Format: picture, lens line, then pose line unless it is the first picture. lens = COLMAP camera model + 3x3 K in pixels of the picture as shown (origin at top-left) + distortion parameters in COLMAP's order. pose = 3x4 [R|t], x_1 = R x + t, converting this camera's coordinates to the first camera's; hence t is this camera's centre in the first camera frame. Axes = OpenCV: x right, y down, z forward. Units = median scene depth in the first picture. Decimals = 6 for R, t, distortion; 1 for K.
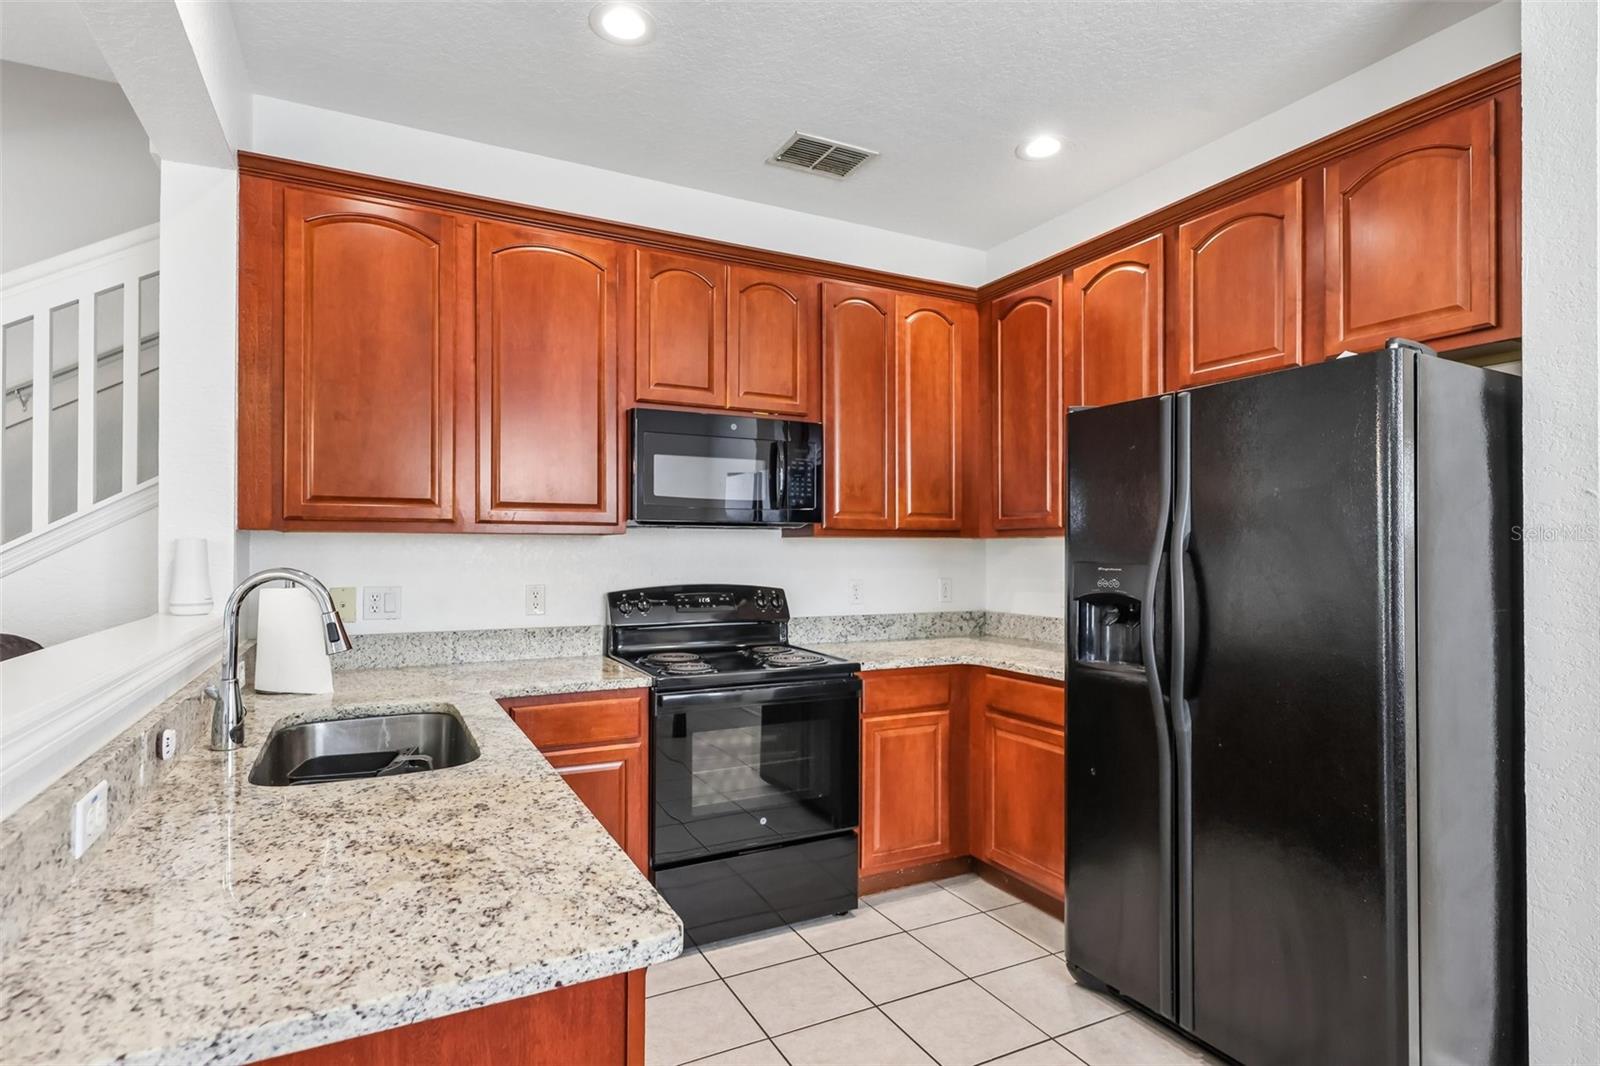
lens RADIAL K [[821.1, 0, 795.1], [0, 821.1, 544.8], [0, 0, 1]] dist [0.023743, -0.000185]
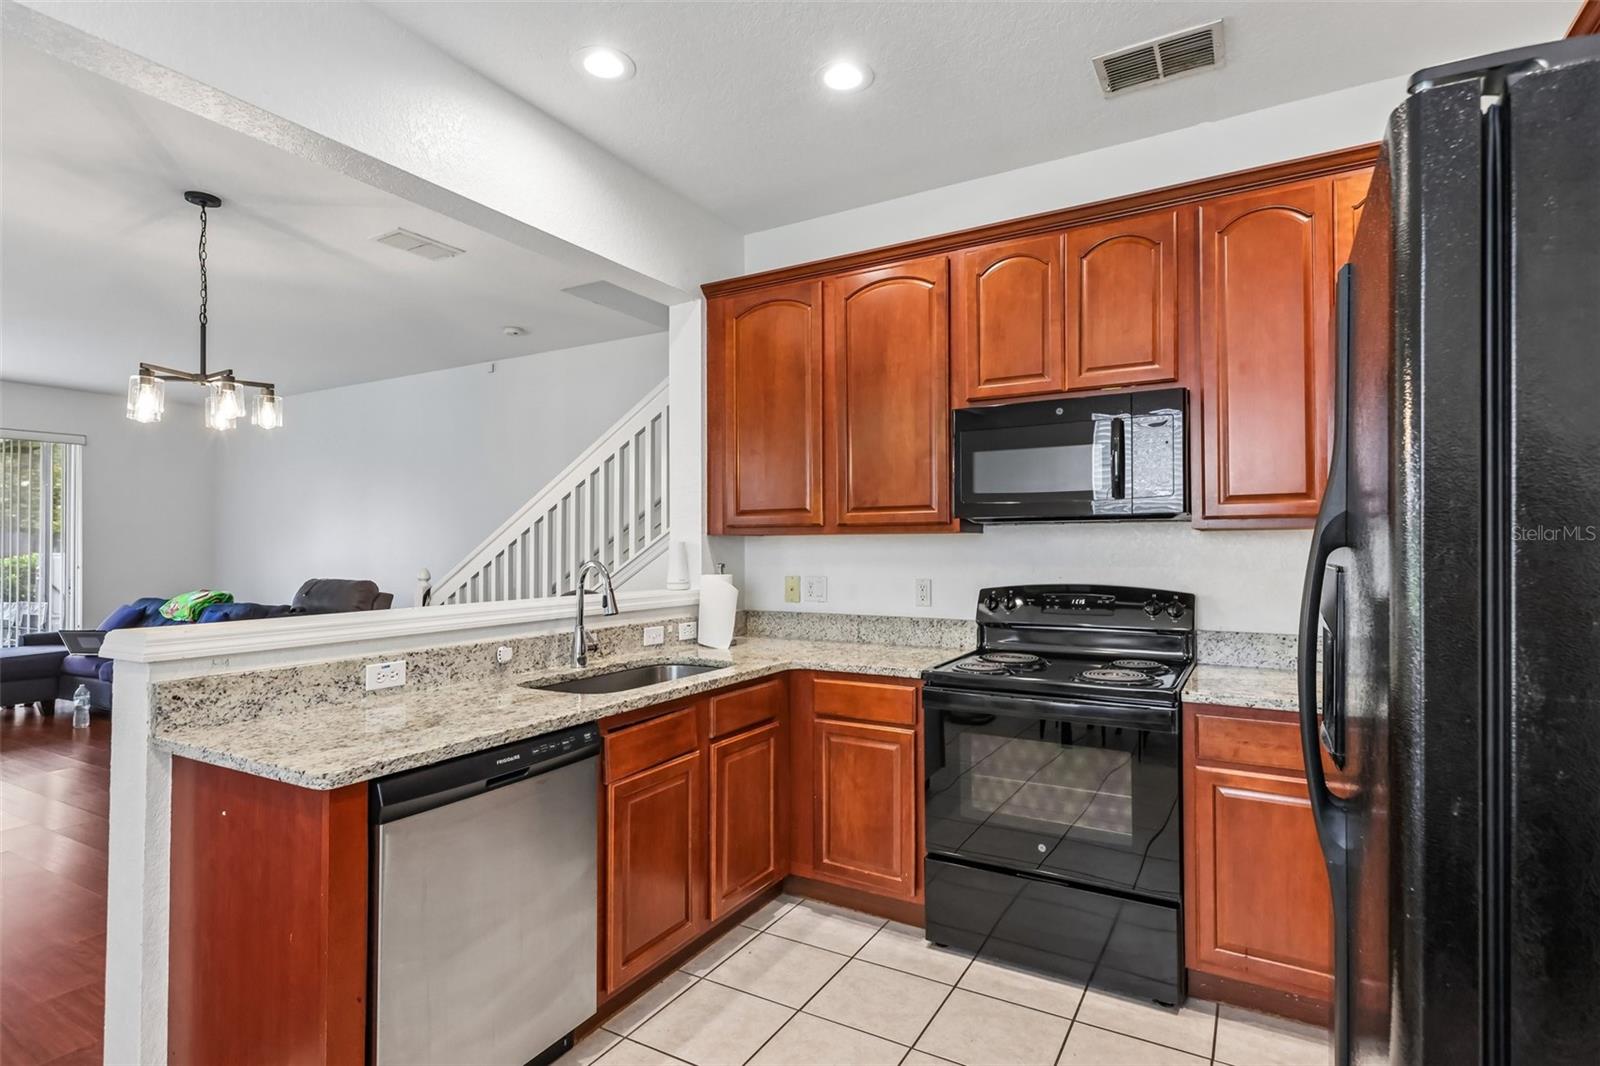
lens RADIAL K [[815.1, 0, 801.7], [0, 815.1, 539.2], [0, 0, 1]] dist [0.028674, 0.000203]
pose [[0.549003, -0.011743, -0.835738, 0.538610], [0.010026, 0.999922, -0.007464, 0.001707], [0.835760, -0.004281, 0.549078, 0.272388]]
